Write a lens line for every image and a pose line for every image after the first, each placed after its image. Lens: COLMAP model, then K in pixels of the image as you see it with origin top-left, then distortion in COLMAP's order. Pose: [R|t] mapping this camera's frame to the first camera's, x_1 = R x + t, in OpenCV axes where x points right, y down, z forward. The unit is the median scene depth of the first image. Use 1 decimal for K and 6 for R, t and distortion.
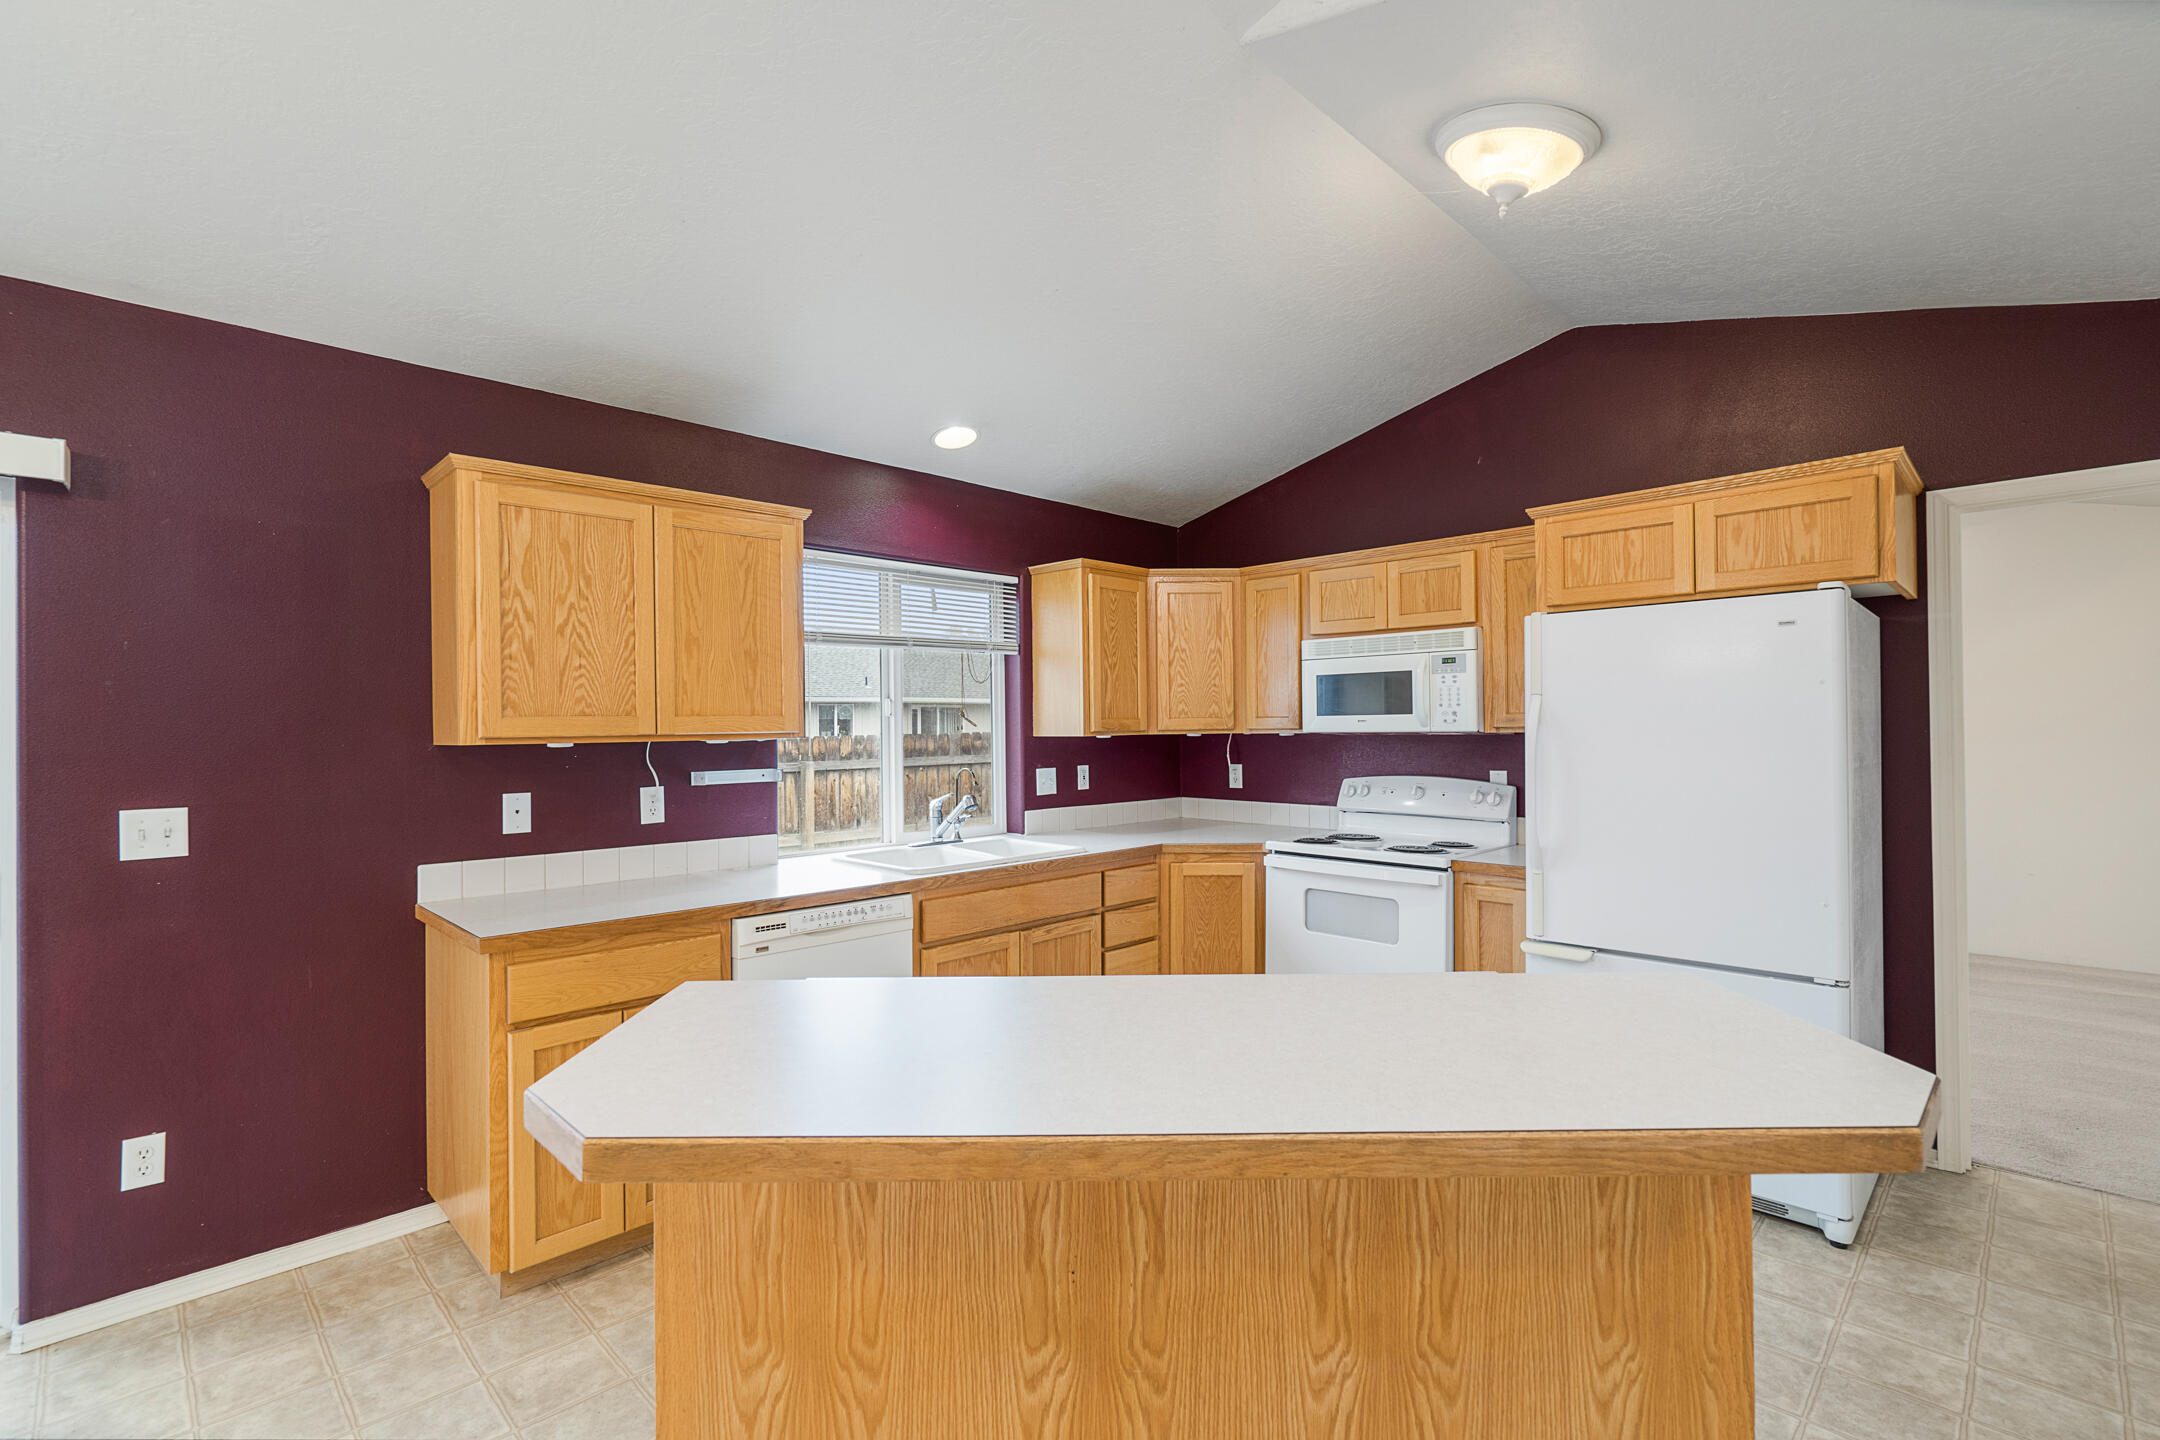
lens RADIAL K [[988.8, 0, 1083.1], [0, 988.8, 761.2], [0, 0, 1]] dist [0.000686, -0.002772]
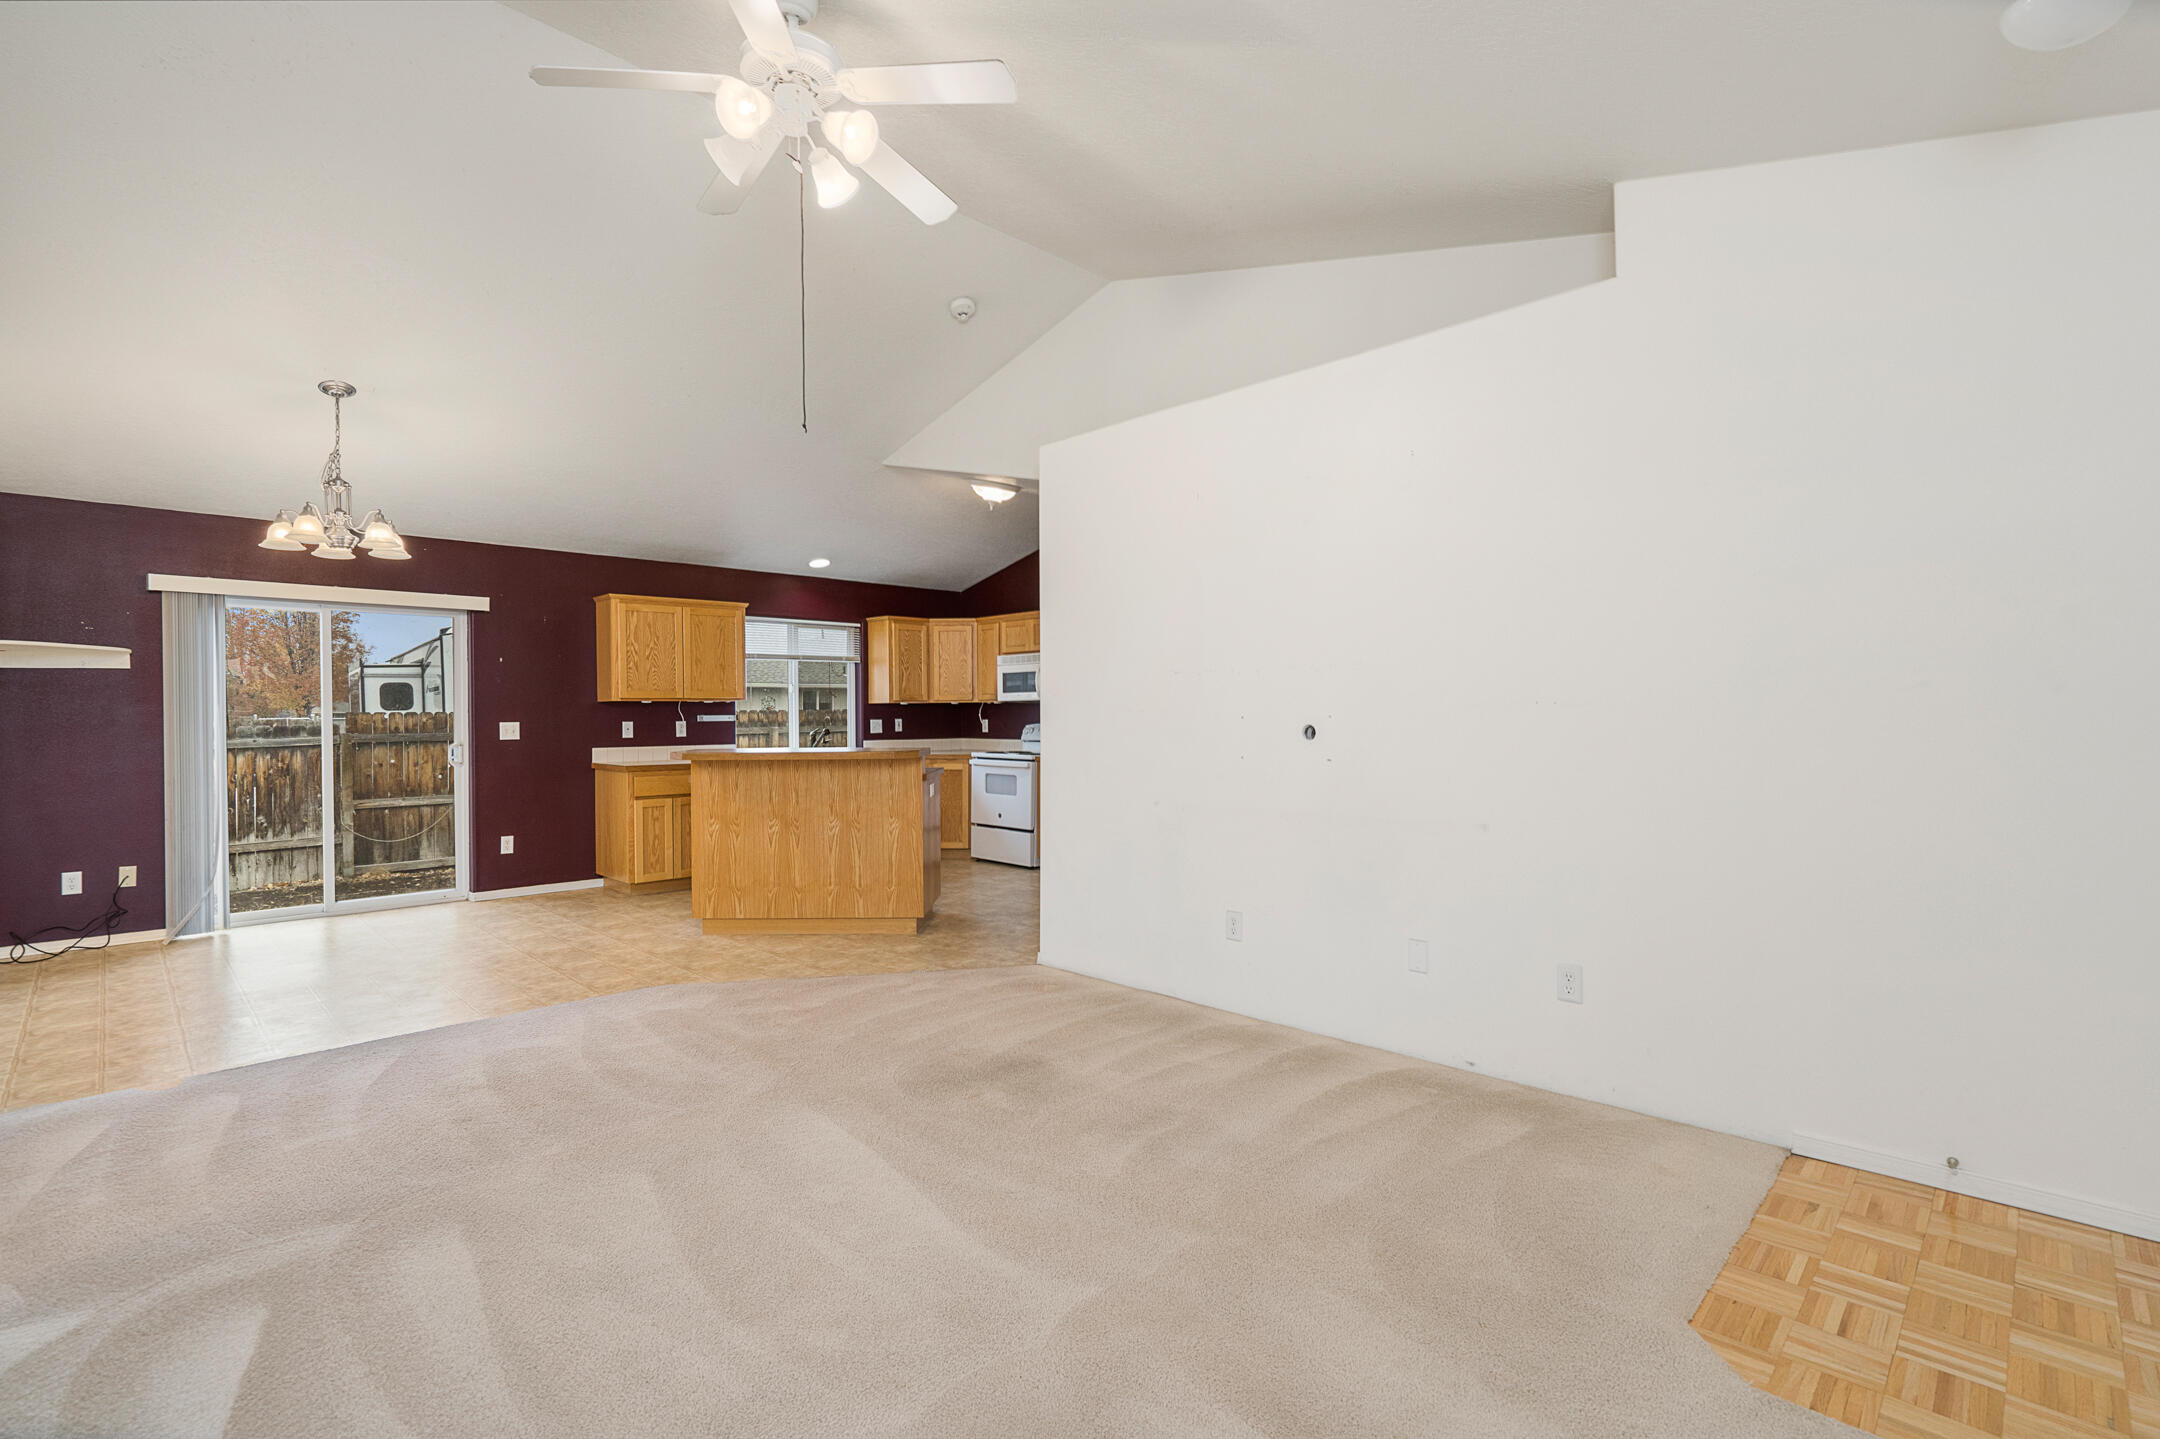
lens RADIAL K [[988.8, 0, 1082.9], [0, 988.8, 753.1], [0, 0, 1]] dist [0.000686, -0.002772]
pose [[0.999992, 0.001032, -0.003801, 0.414799], [-0.001020, 0.999994, 0.003357, 0.072437], [0.003804, -0.003353, 0.999987, -1.056650]]
